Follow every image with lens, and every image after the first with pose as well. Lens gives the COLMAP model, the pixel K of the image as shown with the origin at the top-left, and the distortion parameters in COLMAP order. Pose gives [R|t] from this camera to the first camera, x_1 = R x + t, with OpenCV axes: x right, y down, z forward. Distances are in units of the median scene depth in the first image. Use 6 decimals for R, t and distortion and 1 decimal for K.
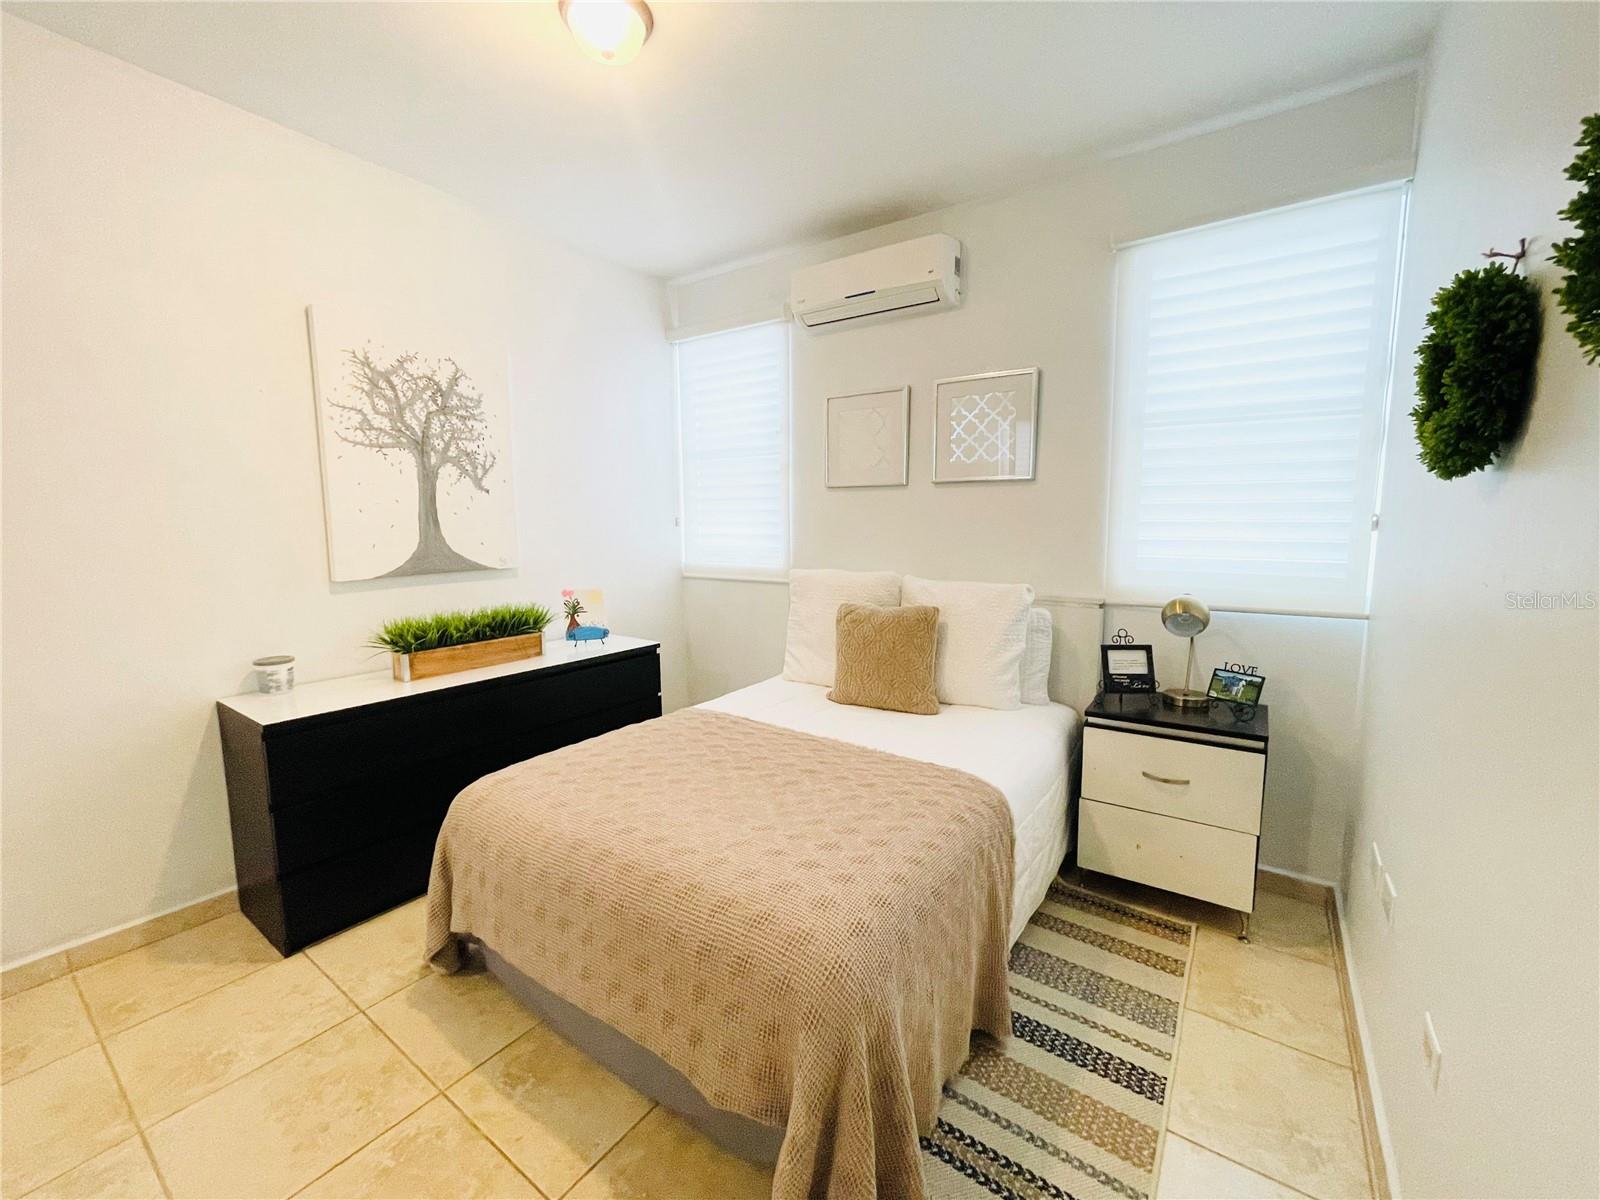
lens RADIAL K [[651.3, 0, 800.8], [0, 651.3, 596.4], [0, 0, 1]] dist [0.000218, -0.000543]
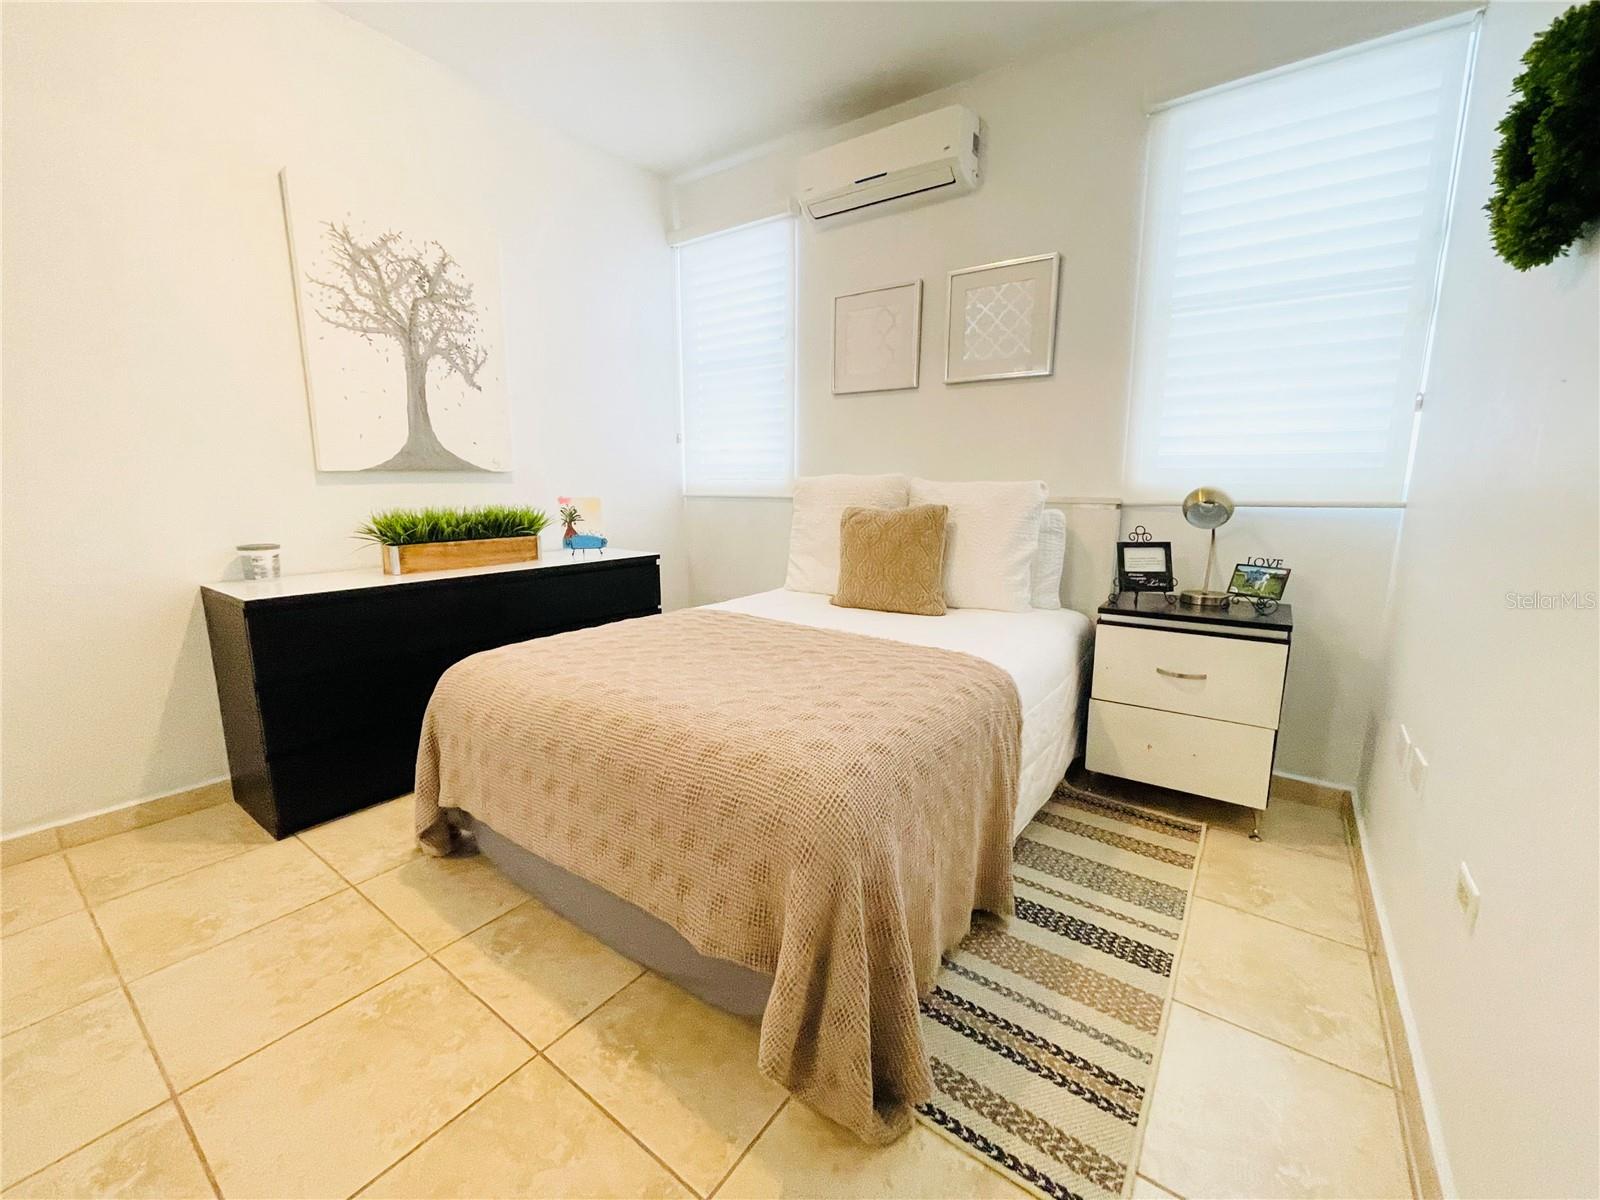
lens RADIAL K [[651.3, 0, 801.4], [0, 651.3, 596.7], [0, 0, 1]] dist [0.000218, -0.000543]
pose [[0.999883, 0.010151, -0.011416, 0.010813], [-0.009523, 0.998509, 0.053755, 0.123305], [0.011945, -0.053640, 0.998489, 0.042448]]
